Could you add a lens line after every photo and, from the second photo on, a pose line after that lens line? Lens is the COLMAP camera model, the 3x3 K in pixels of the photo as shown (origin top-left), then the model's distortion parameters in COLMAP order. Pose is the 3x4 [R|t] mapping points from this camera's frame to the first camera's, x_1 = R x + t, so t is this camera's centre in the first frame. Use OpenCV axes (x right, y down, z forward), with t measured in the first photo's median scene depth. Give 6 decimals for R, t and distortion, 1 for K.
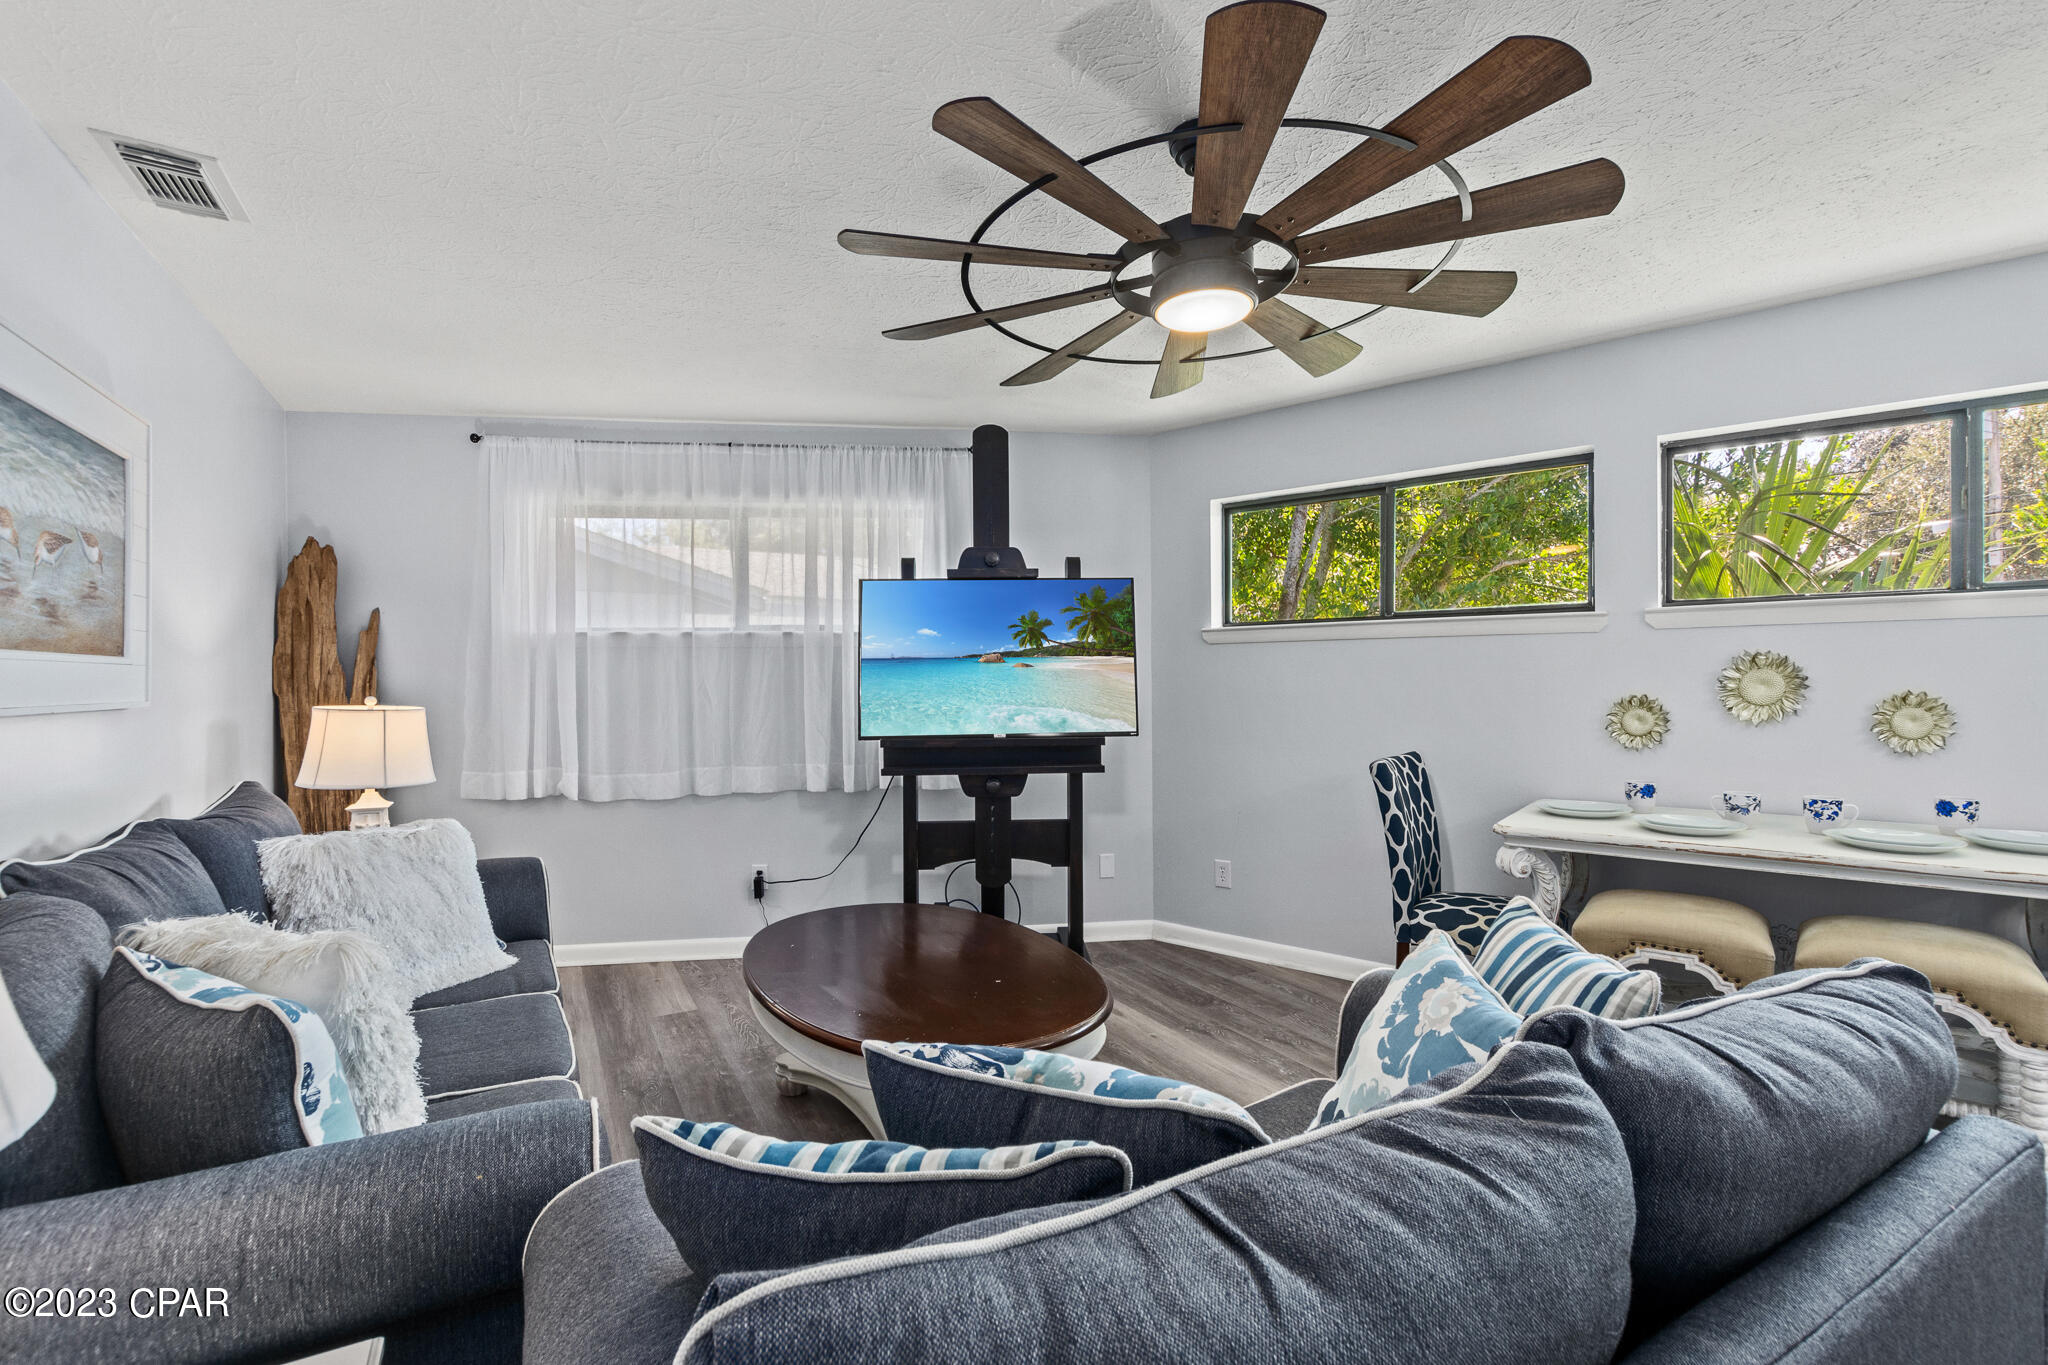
lens RADIAL K [[893.2, 0, 1036.0], [0, 893.2, 681.3], [0, 0, 1]] dist [0.009936, -0.004064]
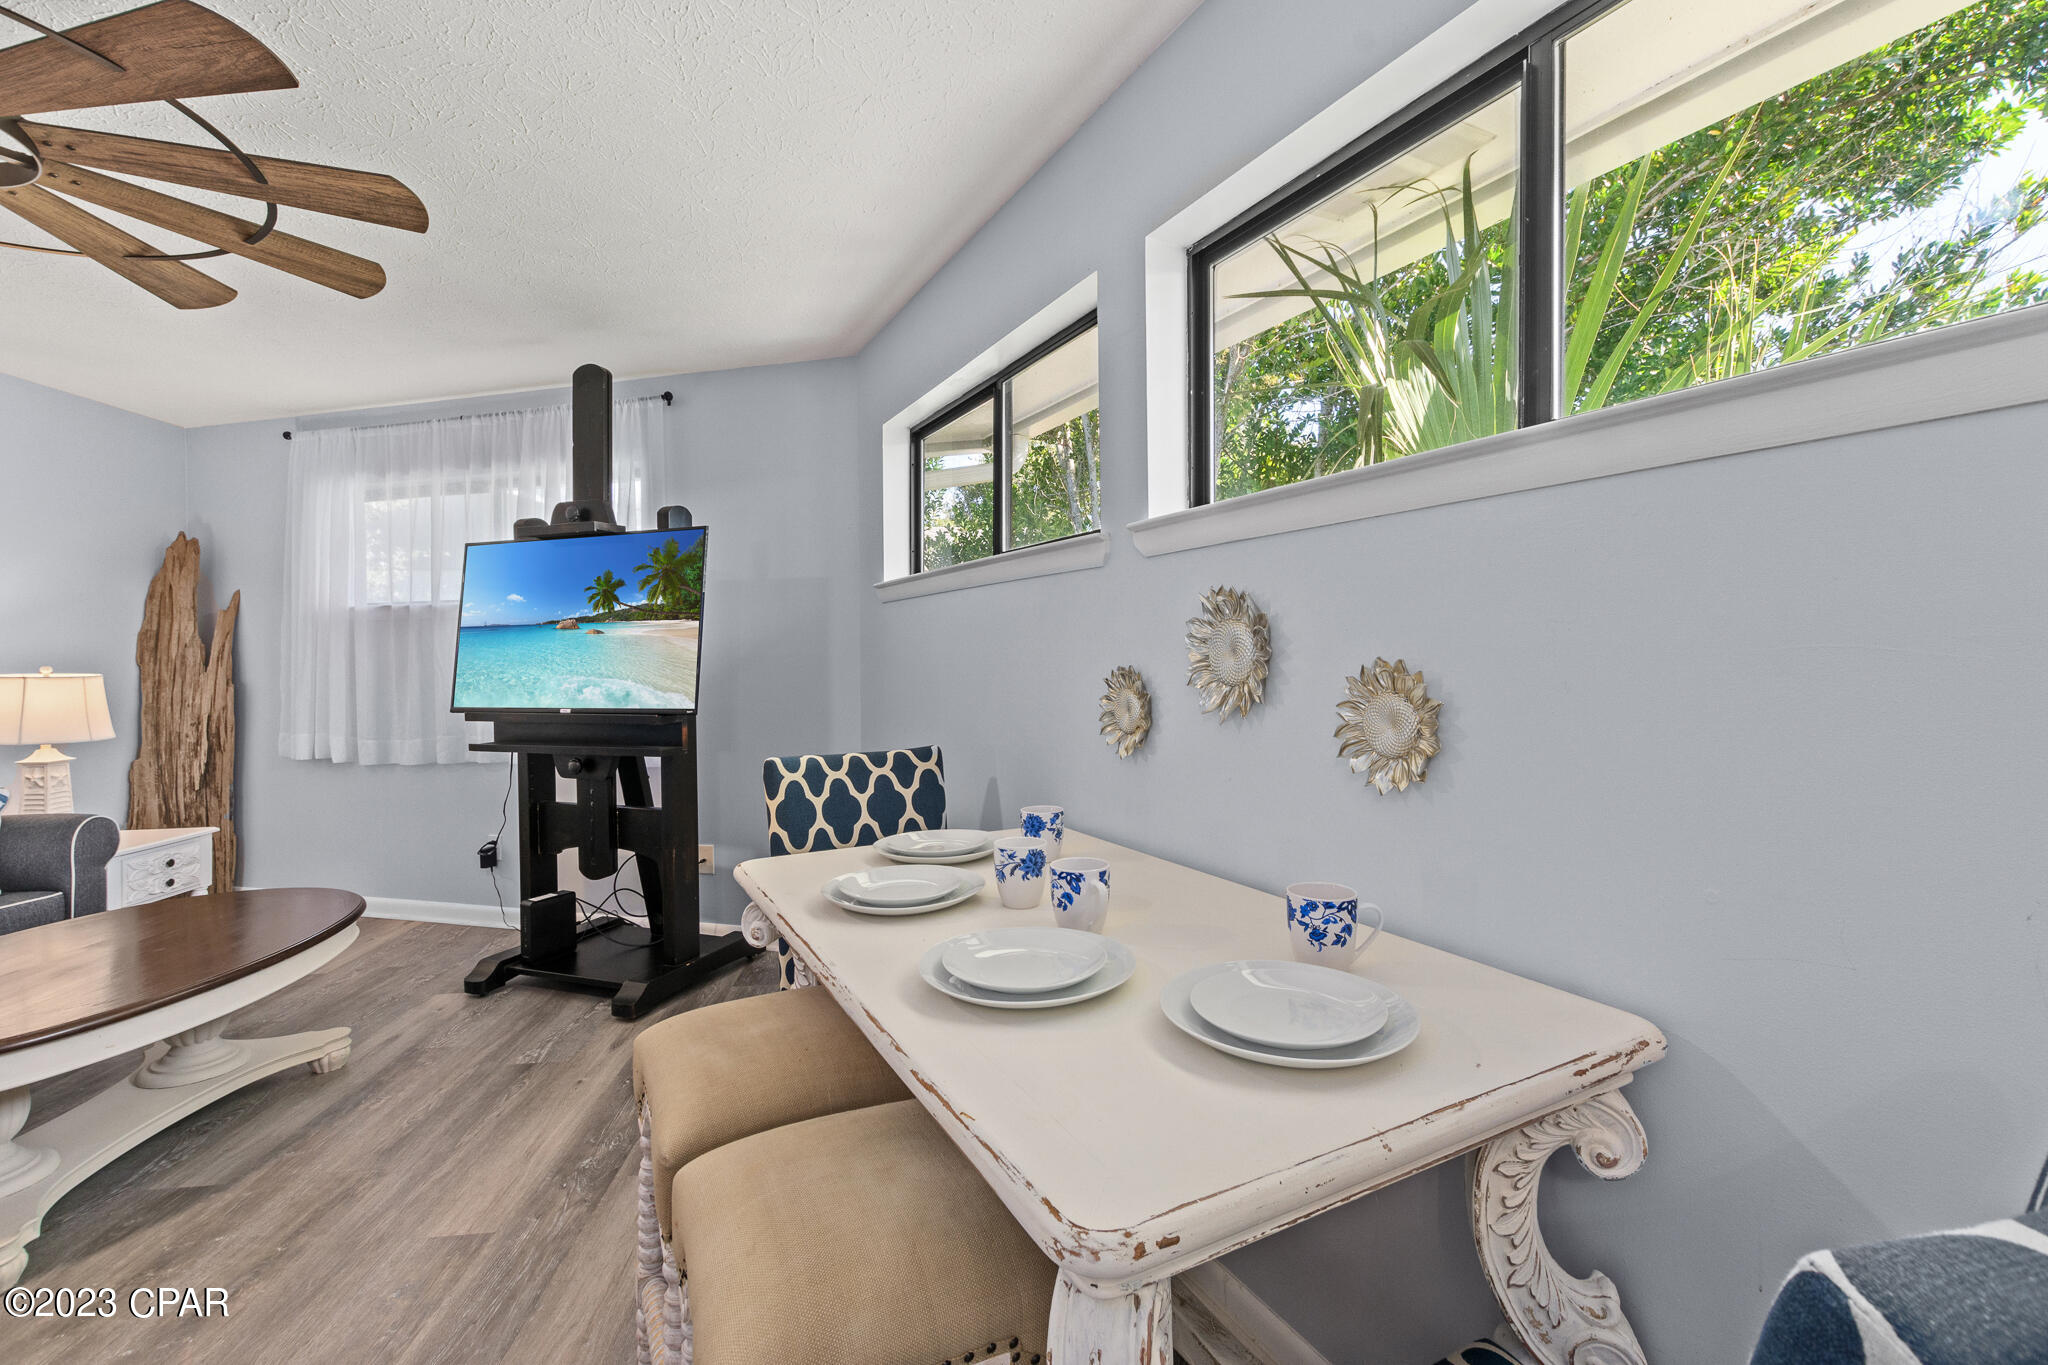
lens RADIAL K [[893.2, 0, 1031.4], [0, 893.2, 658.6], [0, 0, 1]] dist [0.009936, -0.004064]
pose [[0.921386, -0.000565, -0.388648, 0.833431], [0.002693, 0.999984, 0.004932, 0.006197], [0.388639, -0.005591, 0.921373, 0.402915]]
